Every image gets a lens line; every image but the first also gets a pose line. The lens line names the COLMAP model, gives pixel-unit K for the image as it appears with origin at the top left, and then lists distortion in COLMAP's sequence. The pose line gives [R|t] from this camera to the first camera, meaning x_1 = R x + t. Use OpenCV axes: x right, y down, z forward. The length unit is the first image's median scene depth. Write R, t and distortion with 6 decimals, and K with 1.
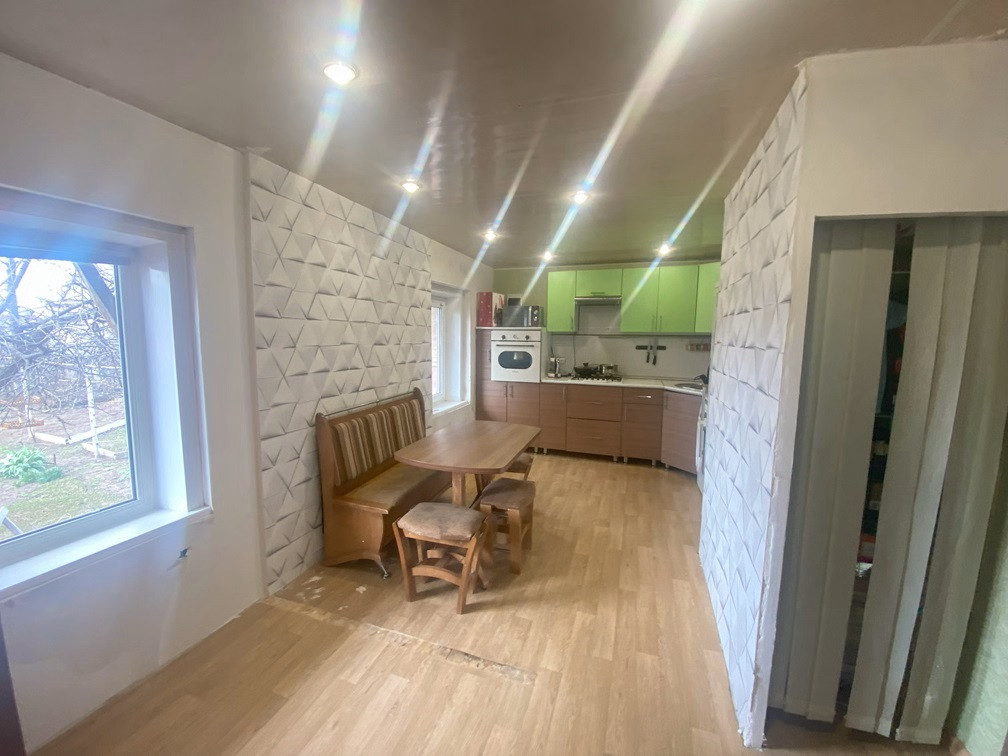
lens RADIAL K [[402.7, 0, 506.0], [0, 402.7, 382.9], [0, 0, 1]] dist [-0.001117, -0.008229]
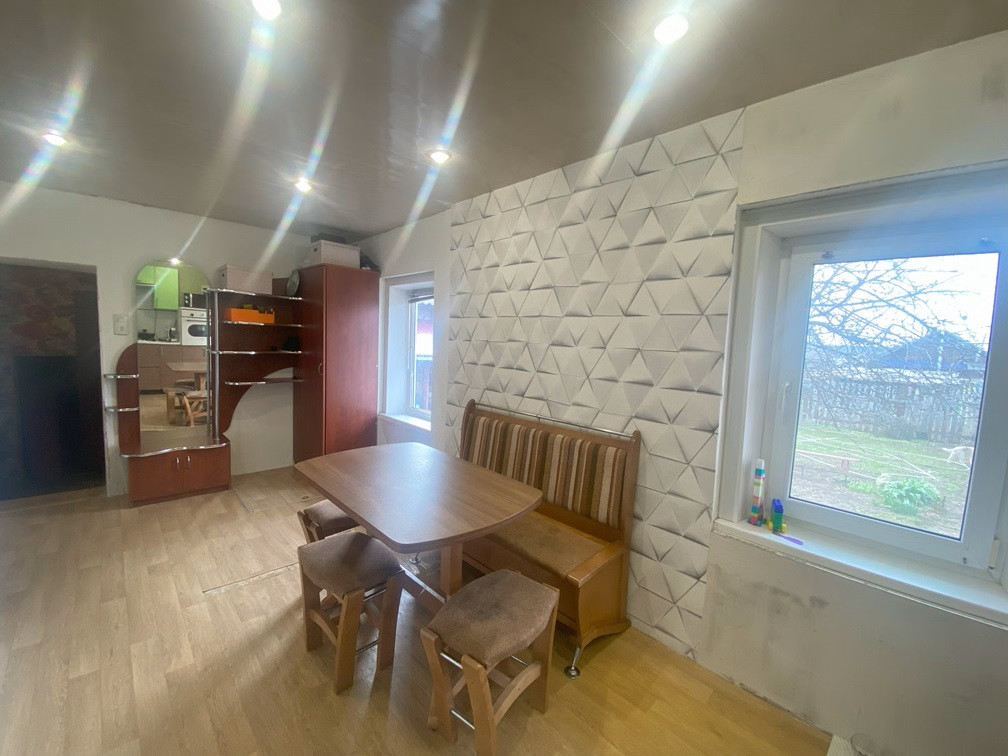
lens RADIAL K [[402.7, 0, 507.3], [0, 402.7, 371.2], [0, 0, 1]] dist [-0.001117, -0.008229]
pose [[-0.460908, 0.062974, -0.885210, 0.430614], [-0.131325, 0.981657, 0.138214, -0.153331], [0.877677, 0.179954, -0.444184, 1.391942]]
